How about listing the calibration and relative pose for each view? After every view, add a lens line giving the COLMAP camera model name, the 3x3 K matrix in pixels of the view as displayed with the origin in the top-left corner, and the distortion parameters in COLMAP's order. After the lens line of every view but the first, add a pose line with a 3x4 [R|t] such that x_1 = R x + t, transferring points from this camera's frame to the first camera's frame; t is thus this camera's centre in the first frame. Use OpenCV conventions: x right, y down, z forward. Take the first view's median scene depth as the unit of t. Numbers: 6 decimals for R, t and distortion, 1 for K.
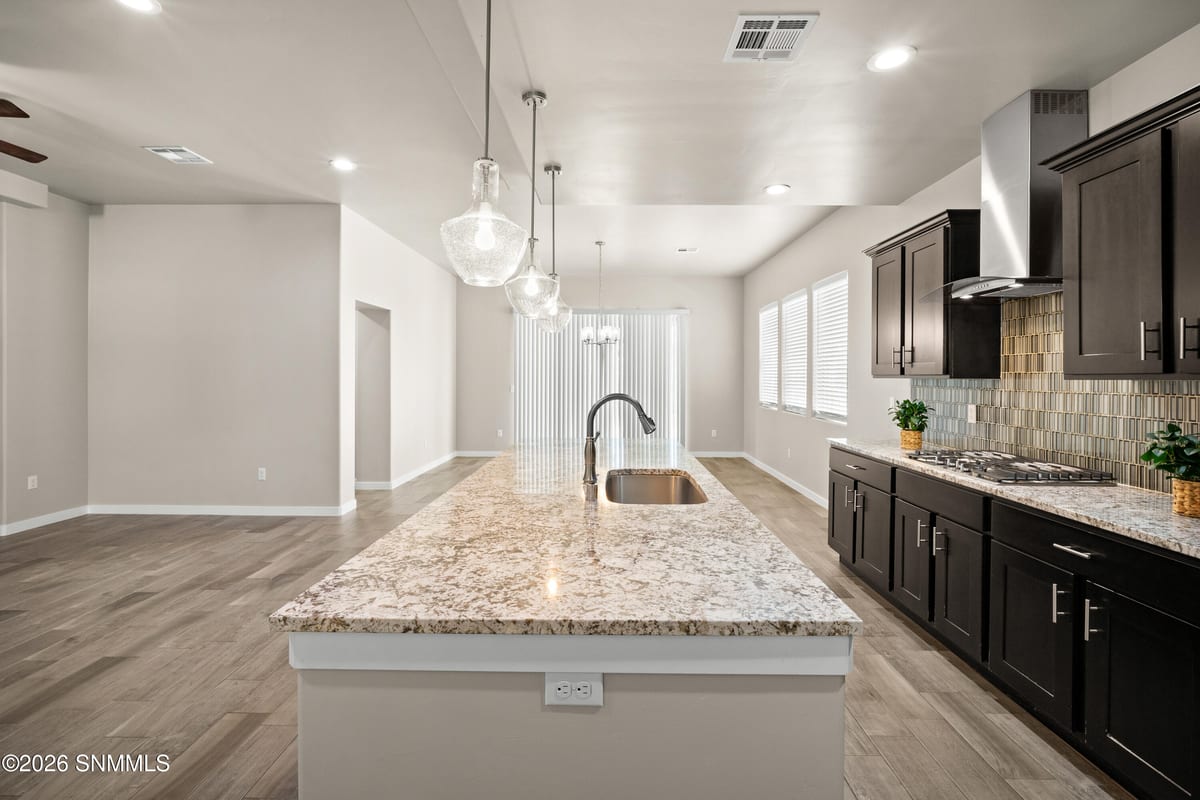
lens RADIAL K [[527.7, 0, 603.6], [0, 527.7, 378.2], [0, 0, 1]] dist [-0.014340, 0.003121]
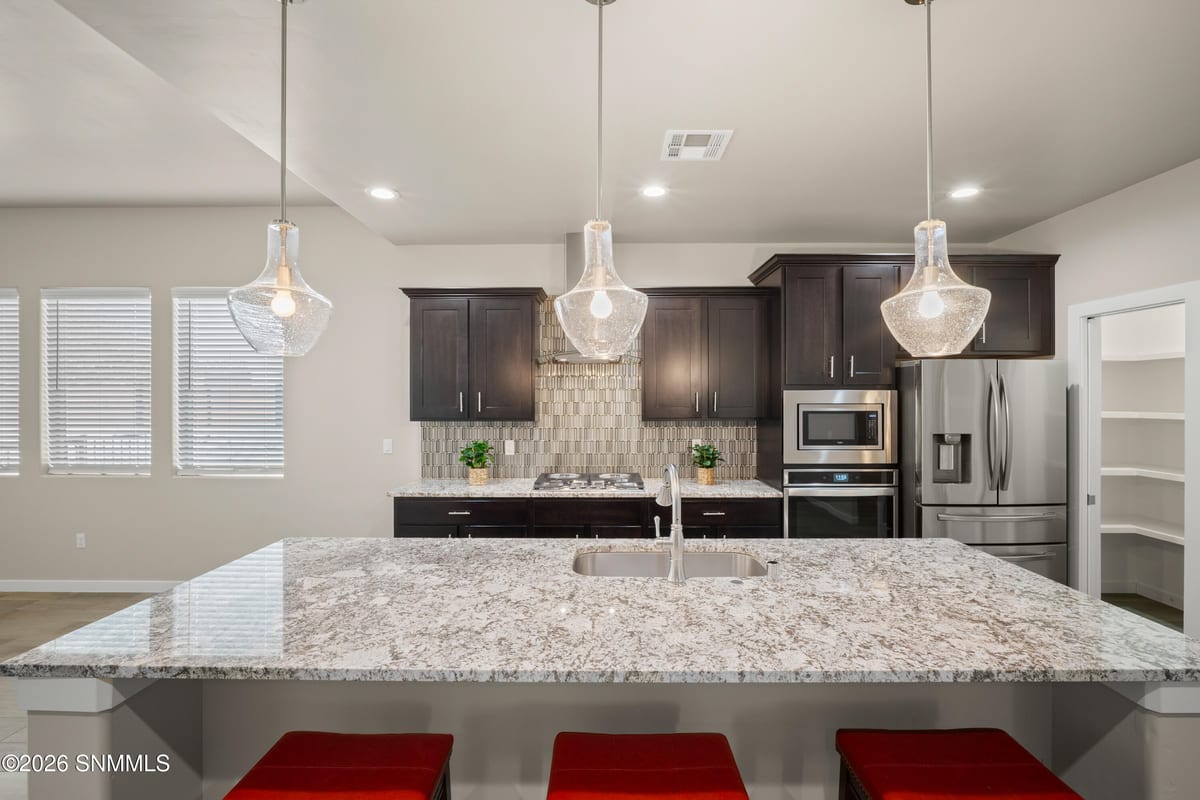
lens RADIAL K [[527.7, 0, 602.6], [0, 527.7, 400.0], [0, 0, 1]] dist [-0.014340, 0.003121]
pose [[-0.006139, -0.006825, 0.999958, -0.640968], [0.005294, 0.999962, 0.006857, -0.061638], [-0.999967, 0.005336, -0.006103, 0.893825]]
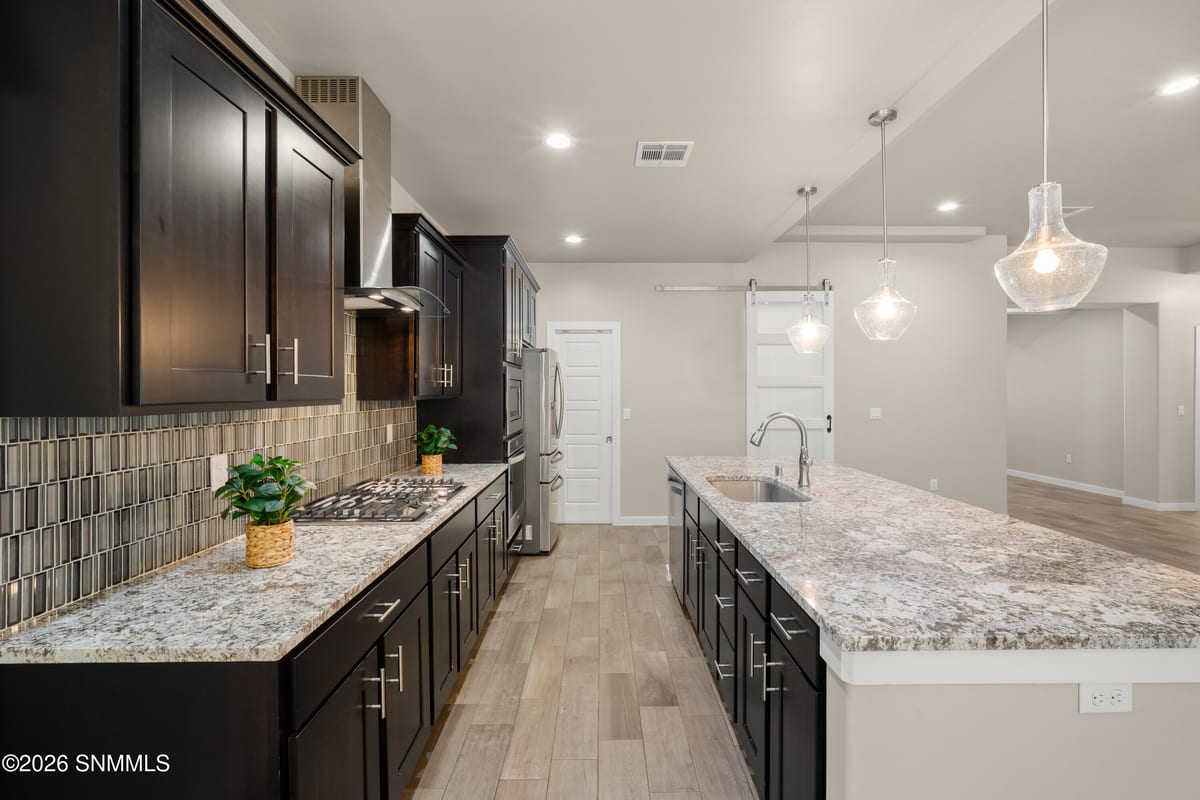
lens RADIAL K [[527.7, 0, 603.0], [0, 527.7, 390.7], [0, 0, 1]] dist [-0.014340, 0.003121]
pose [[-0.999776, -0.002044, -0.021086, 0.367523], [-0.002163, 0.999982, 0.005607, -0.021657], [0.021074, 0.005651, -0.999762, 1.751302]]
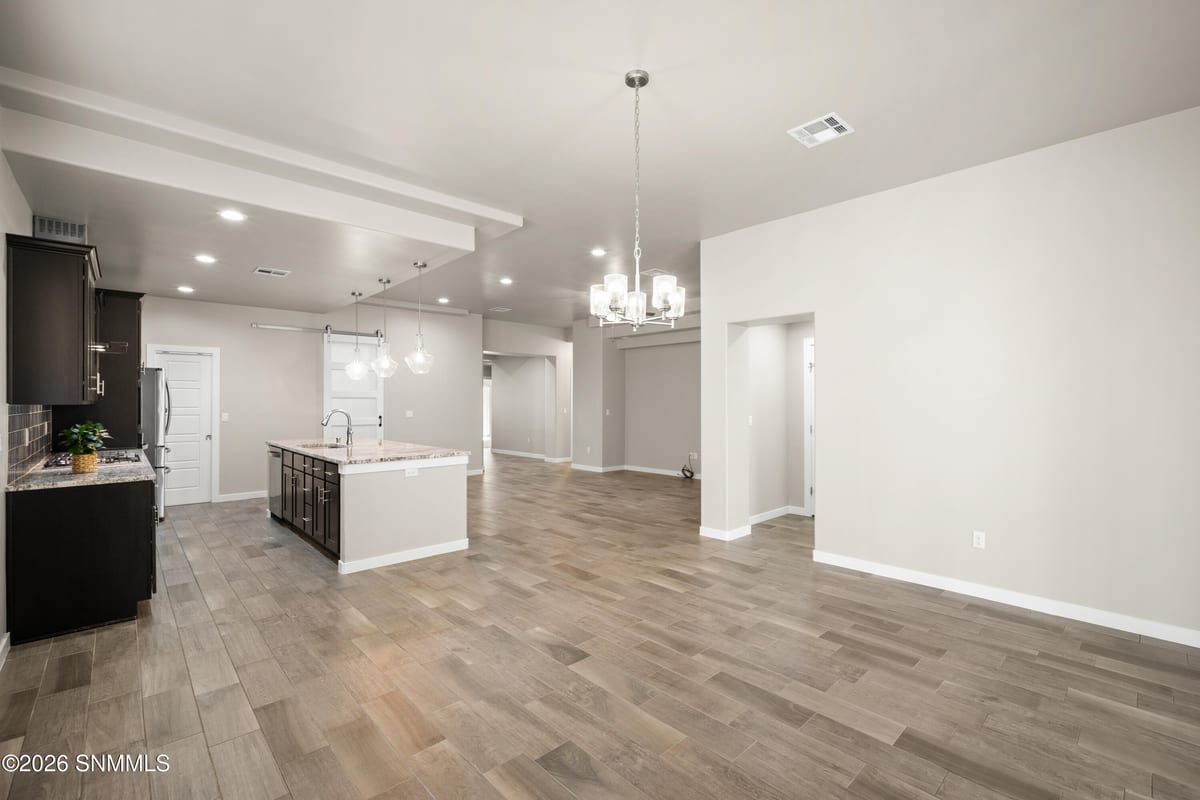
lens RADIAL K [[527.7, 0, 608.8], [0, 527.7, 398.7], [0, 0, 1]] dist [-0.014340, 0.003121]
pose [[-0.717609, -0.006557, -0.696415, 0.672899], [-0.004437, 0.999978, -0.004843, -0.012997], [0.696432, -0.000386, -0.717623, 2.942444]]
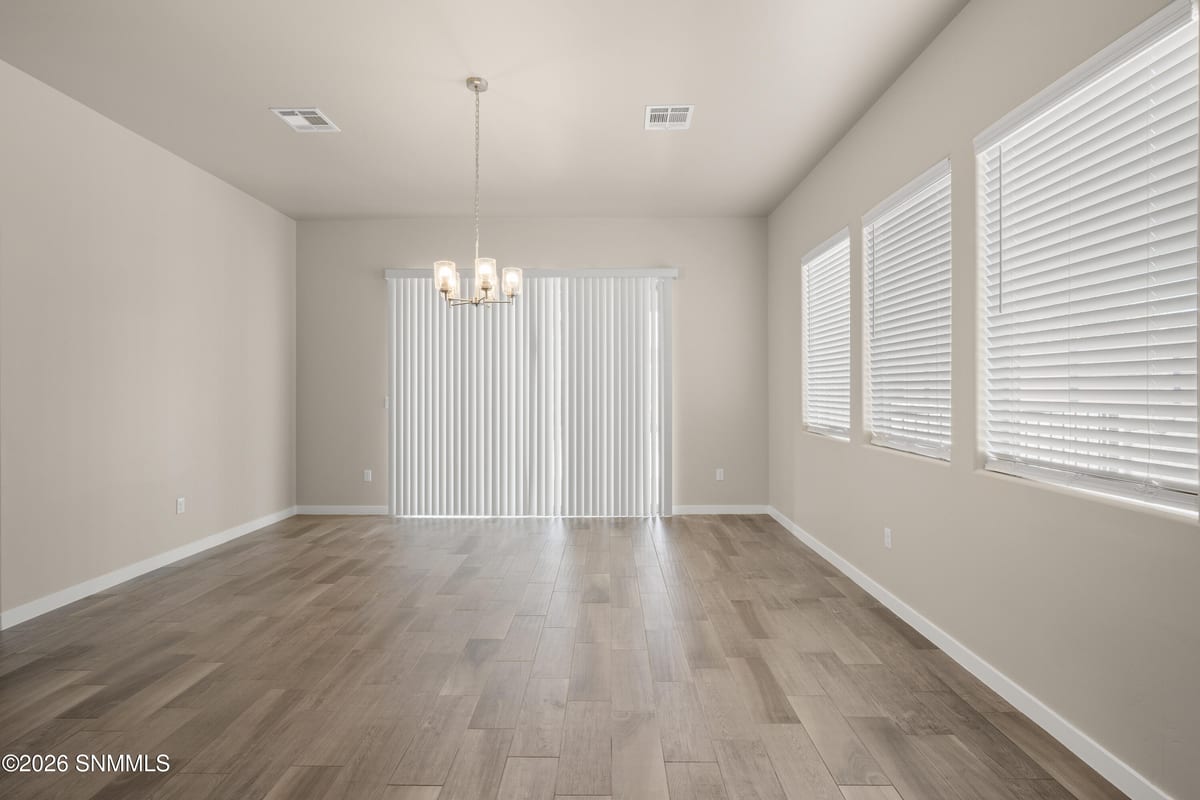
lens RADIAL K [[527.7, 0, 606.8], [0, 527.7, 389.6], [0, 0, 1]] dist [-0.014340, 0.003121]
pose [[0.999924, -0.003901, 0.011653, 0.231880], [0.003968, 0.999975, -0.005772, 0.030241], [-0.011630, 0.005817, 0.999915, 1.259227]]
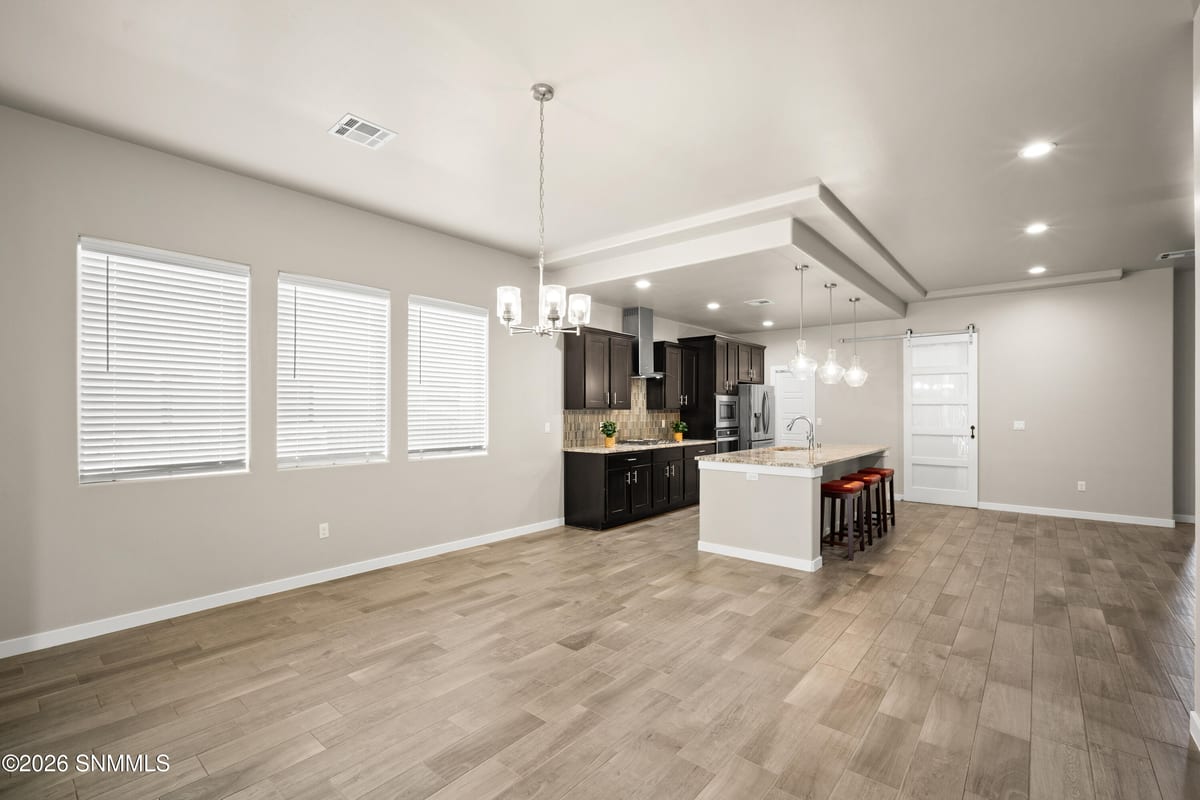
lens RADIAL K [[527.7, 0, 594.3], [0, 527.7, 408.3], [0, 0, 1]] dist [-0.014340, 0.003121]
pose [[-0.767449, -0.005147, 0.641089, -0.696499], [-0.002171, 0.999983, 0.005429, -0.018254], [-0.641106, 0.002775, -0.767447, 2.979211]]
